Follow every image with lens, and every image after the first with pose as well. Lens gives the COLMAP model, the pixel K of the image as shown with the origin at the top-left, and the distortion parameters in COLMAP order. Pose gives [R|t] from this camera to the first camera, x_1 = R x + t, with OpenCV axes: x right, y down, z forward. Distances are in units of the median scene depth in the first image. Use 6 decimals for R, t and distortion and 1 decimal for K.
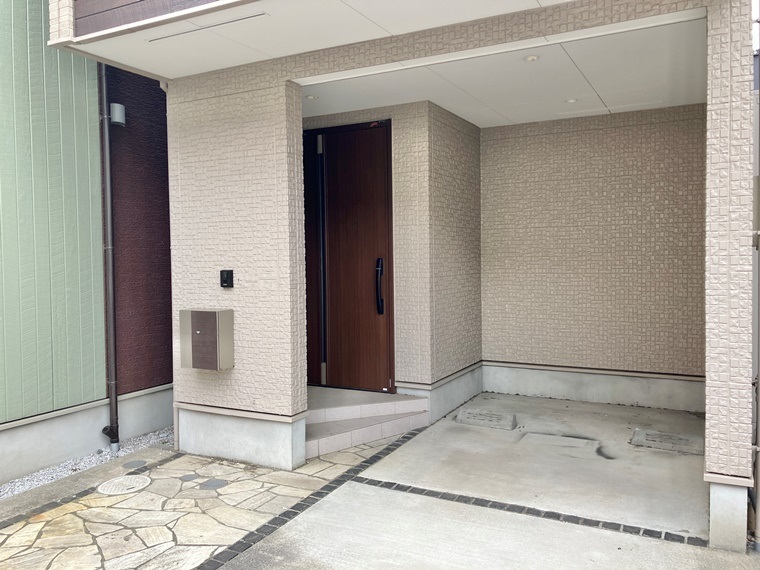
lens RADIAL K [[622.5, 0, 376.9], [0, 622.5, 281.1], [0, 0, 1]] dist [0.048485, -0.048020]
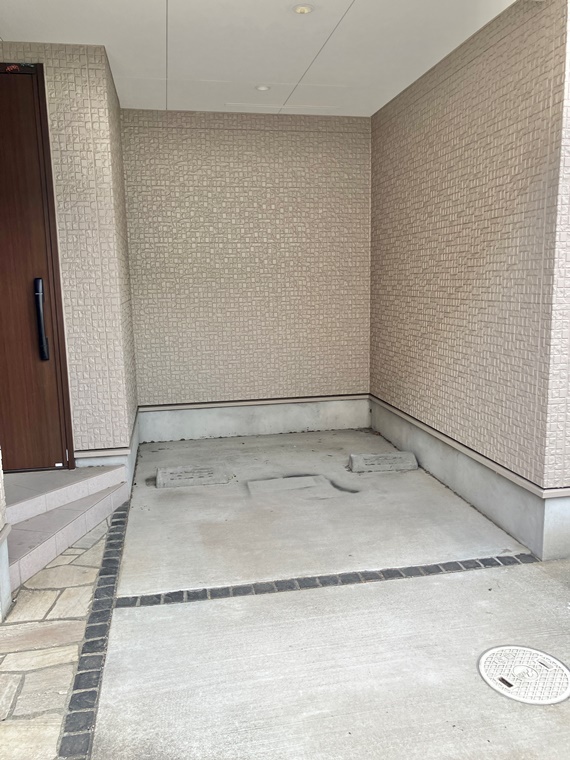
lens RADIAL K [[622.5, 0, 286.8], [0, 622.5, 386.2], [0, 0, 1]] dist [0.048485, -0.048020]
pose [[0.776175, -0.108893, 0.621043, -0.238107], [0.033660, 0.990725, 0.131644, -0.001295], [-0.629619, -0.081275, 0.772641, 0.308554]]
